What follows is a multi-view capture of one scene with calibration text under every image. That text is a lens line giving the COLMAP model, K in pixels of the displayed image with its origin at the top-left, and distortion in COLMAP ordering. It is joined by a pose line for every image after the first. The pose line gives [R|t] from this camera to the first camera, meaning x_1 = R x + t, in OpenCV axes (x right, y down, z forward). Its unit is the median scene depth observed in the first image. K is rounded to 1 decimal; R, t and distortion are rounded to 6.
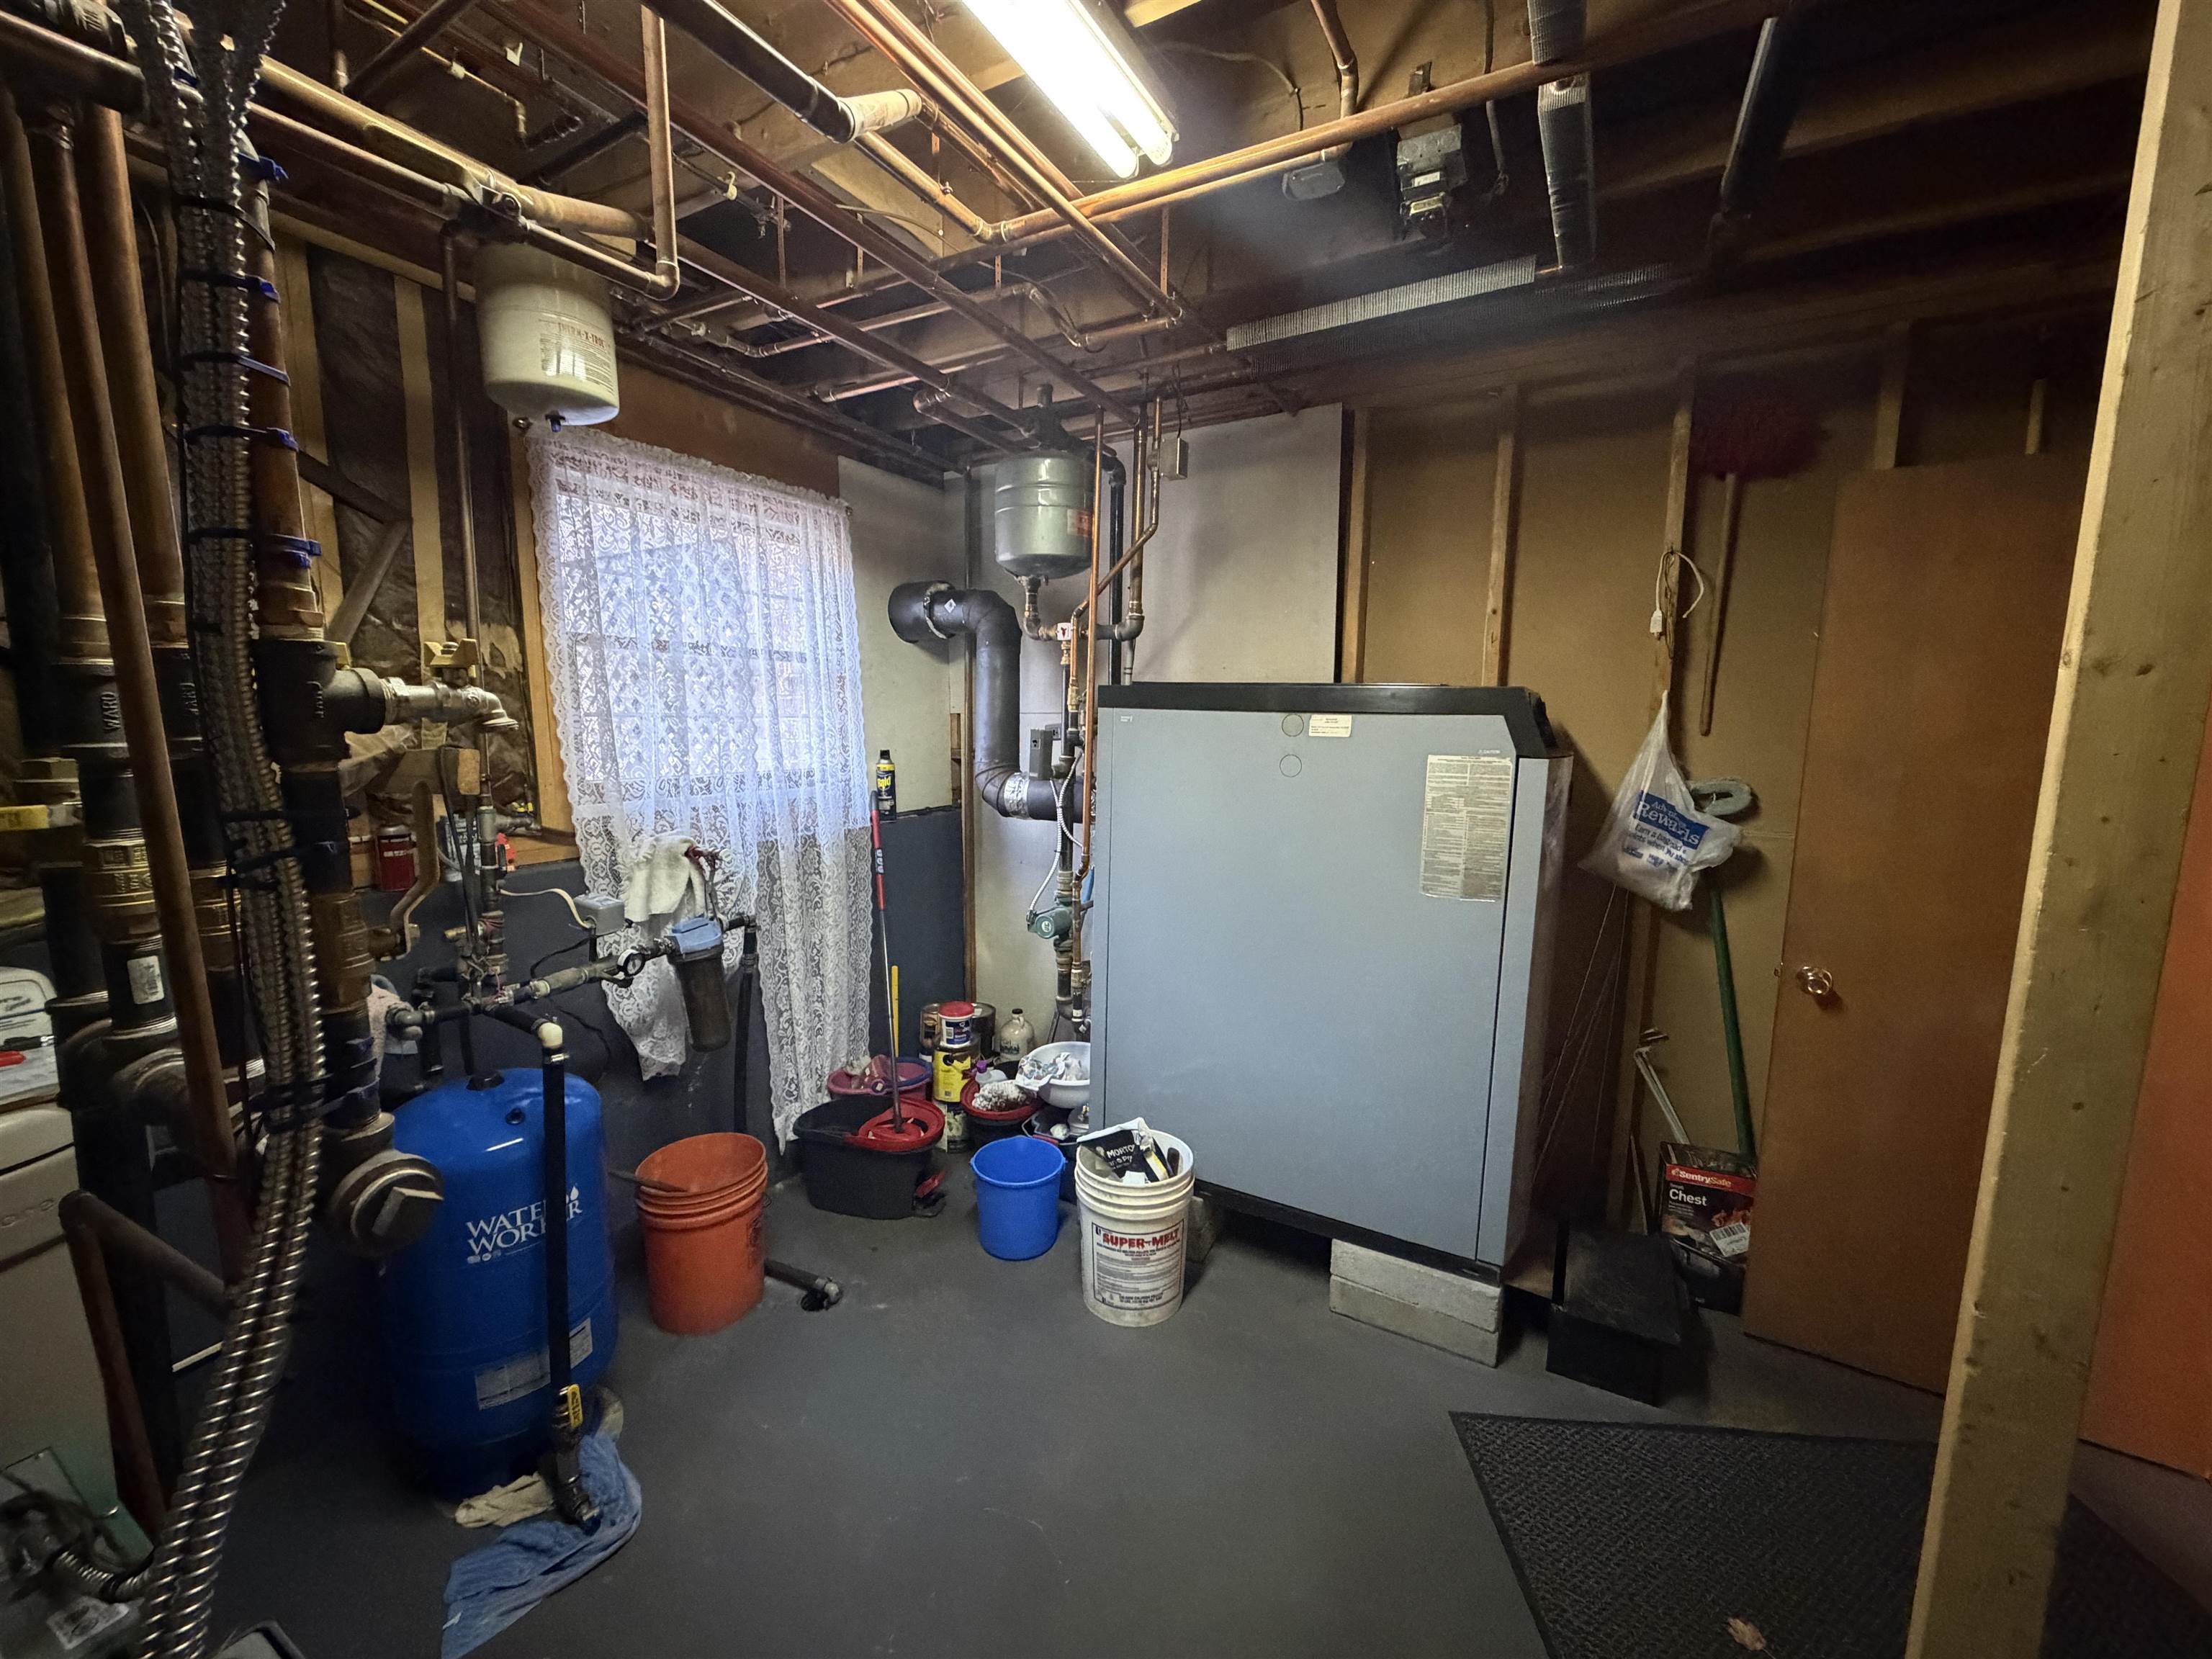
lens RADIAL K [[874.8, 0, 1098.4], [0, 874.8, 828.3], [0, 0, 1]] dist [-0.000098, -0.000484]
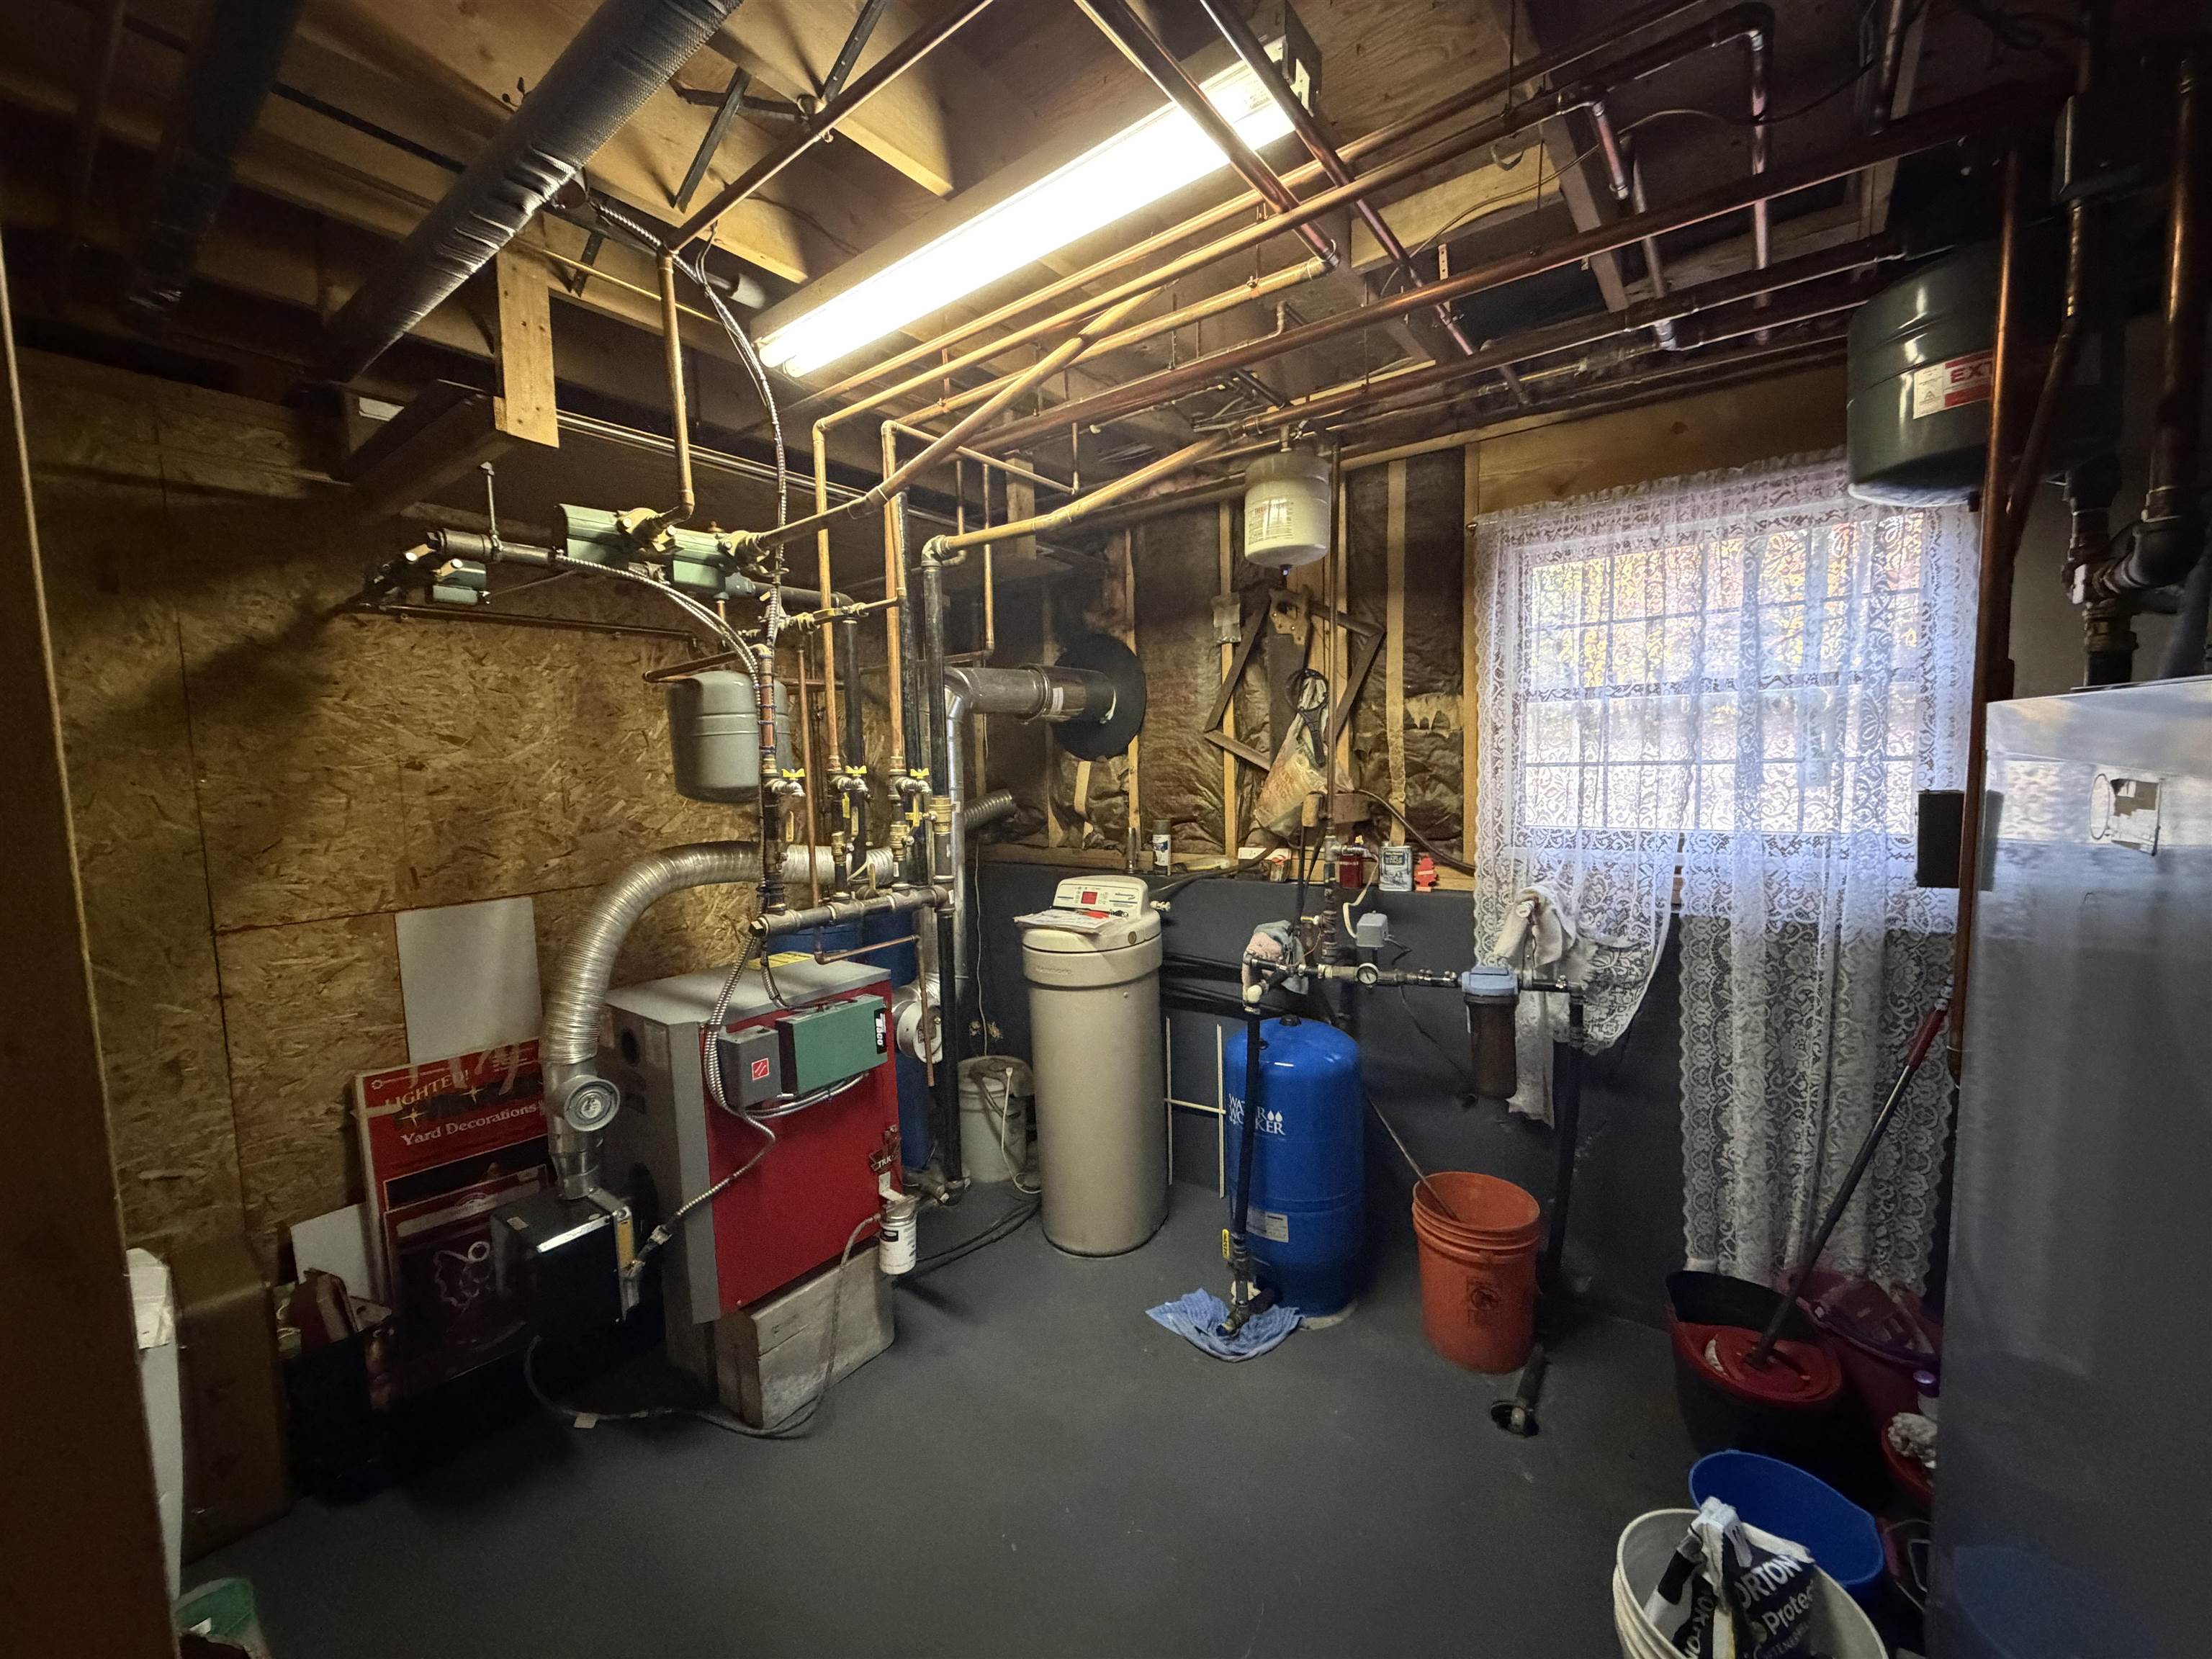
lens RADIAL K [[874.8, 0, 1102.4], [0, 874.8, 830.2], [0, 0, 1]] dist [-0.000098, -0.000484]
pose [[-0.142398, 0.093831, -0.985352, 0.635990], [-0.094017, 0.989714, 0.107833, -0.129616], [0.985334, 0.107995, -0.132112, 0.692210]]
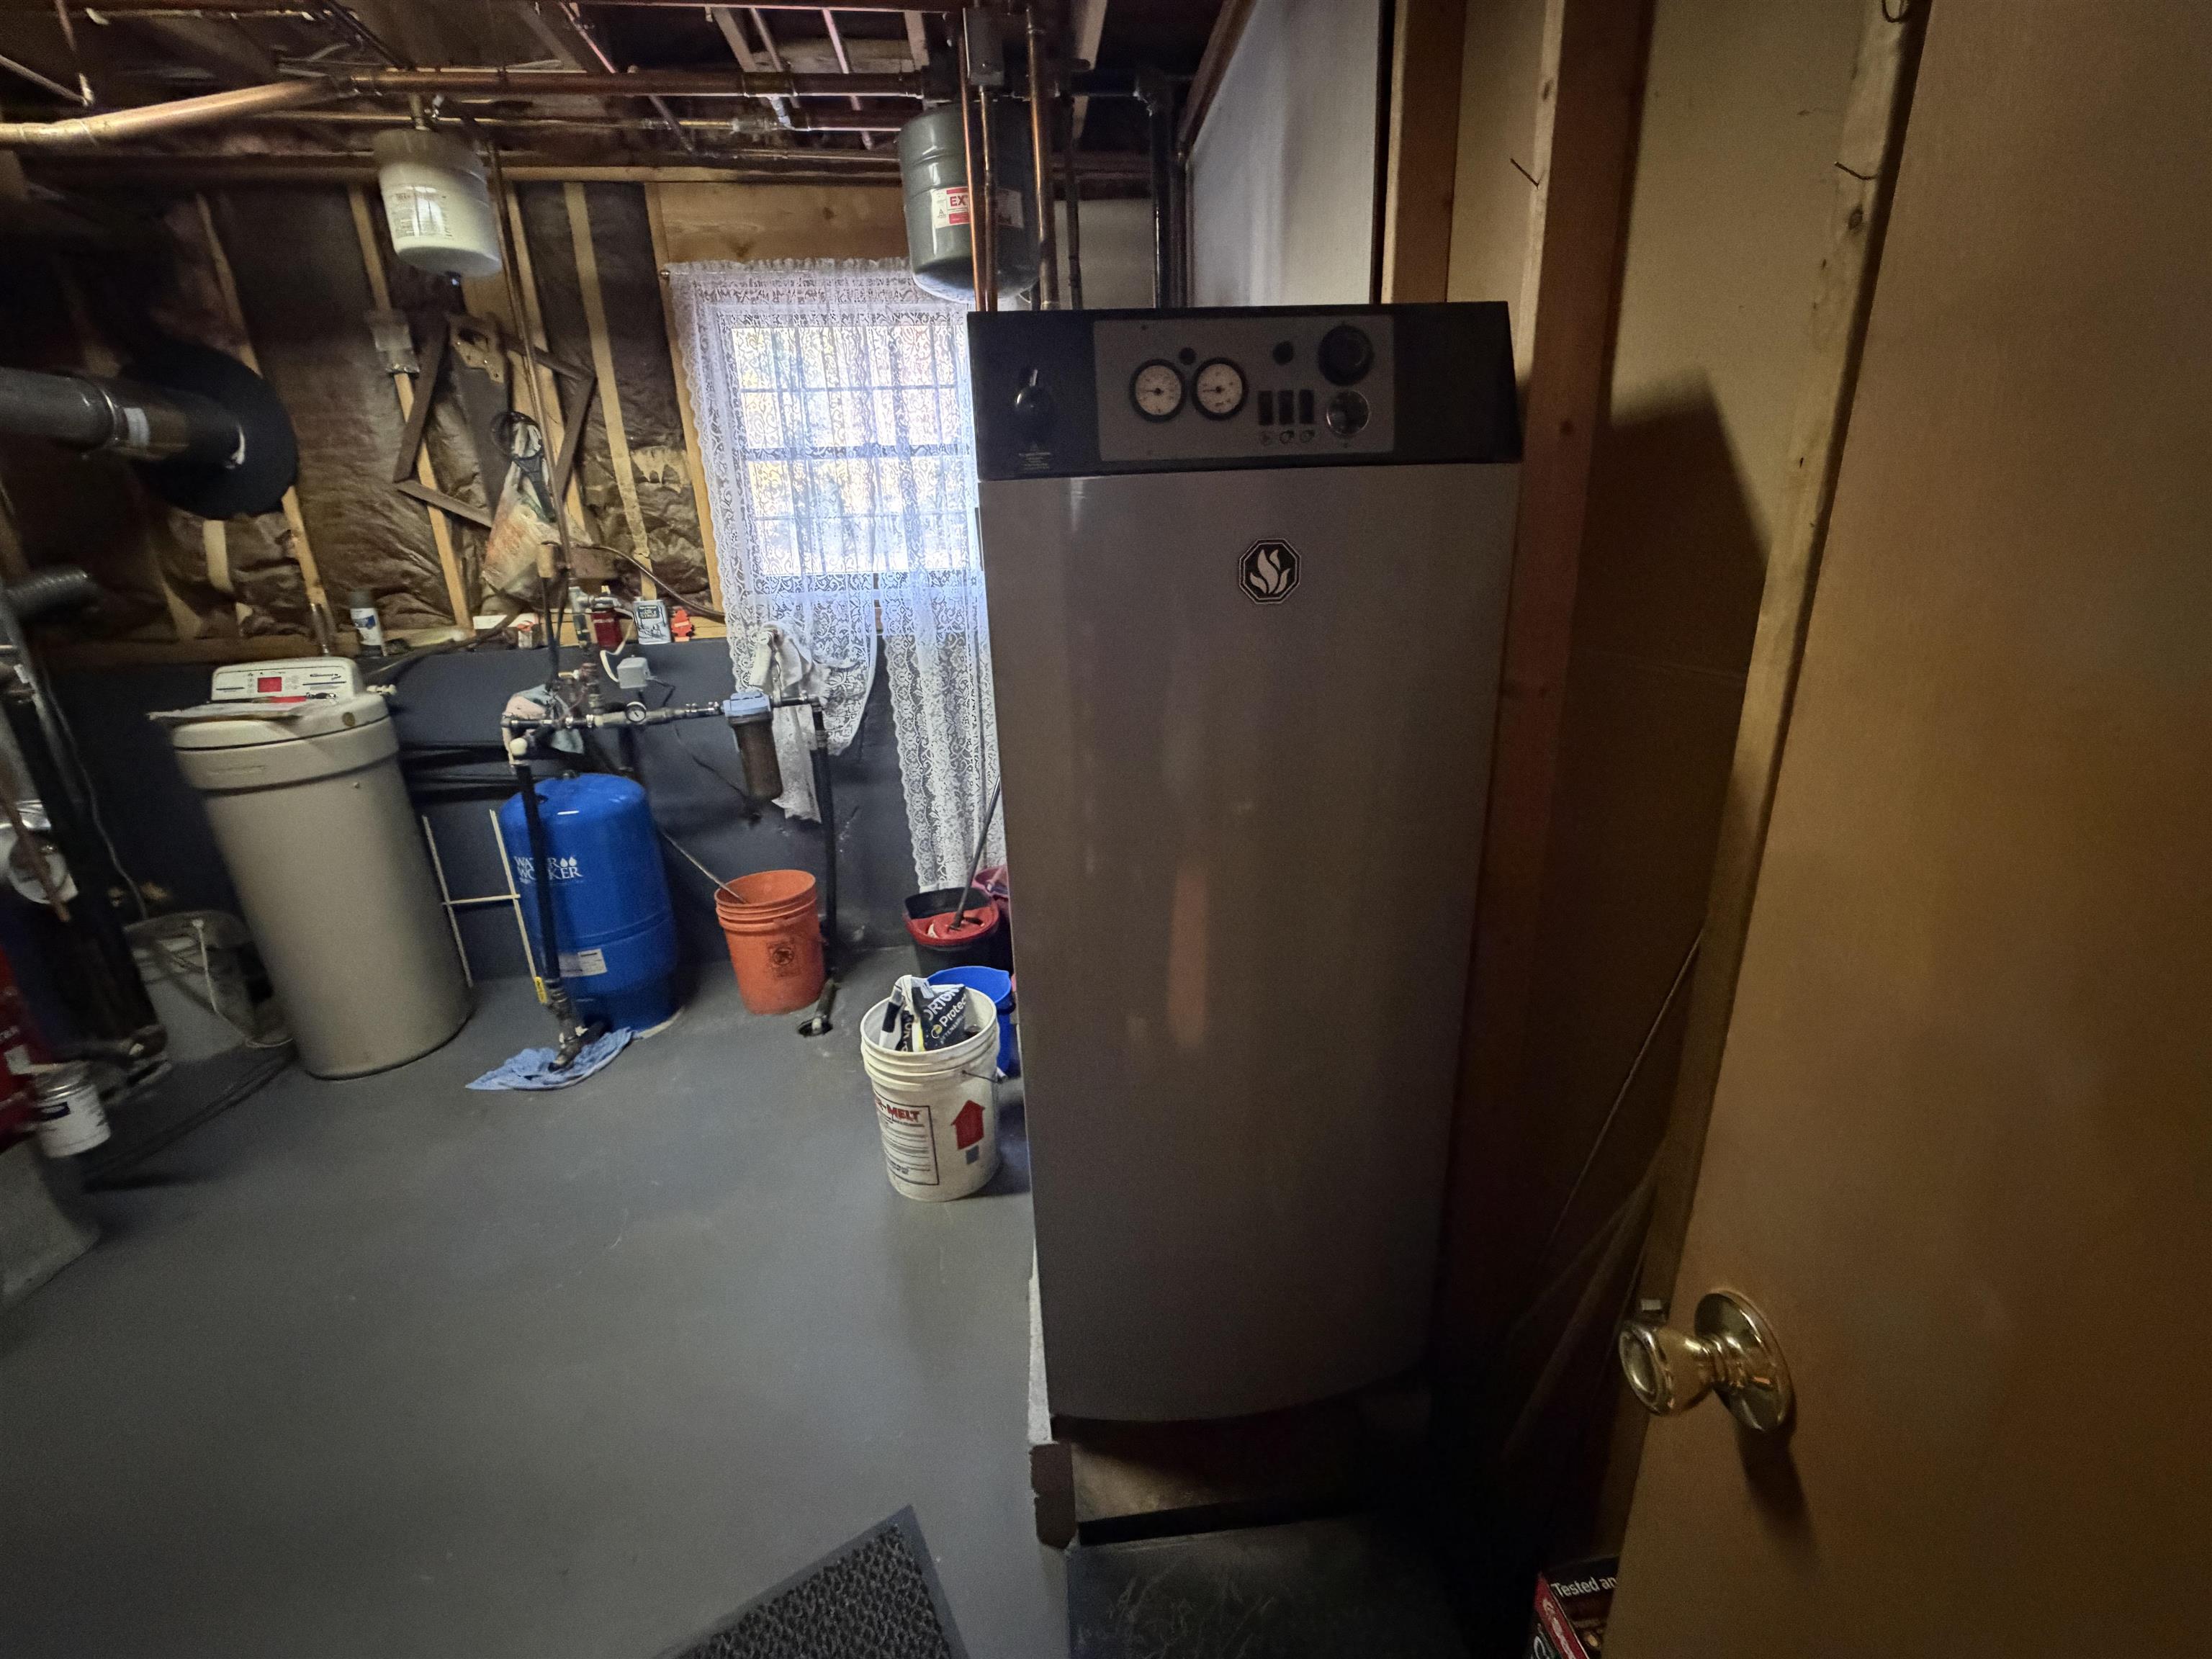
lens RADIAL K [[874.8, 0, 1101.6], [0, 874.8, 834.7], [0, 0, 1]] dist [-0.000098, -0.000484]
pose [[0.576070, 0.237014, -0.782283, 0.857994], [-0.071152, 0.967946, 0.240870, -0.034000], [0.814297, -0.083098, 0.574469, 0.713371]]
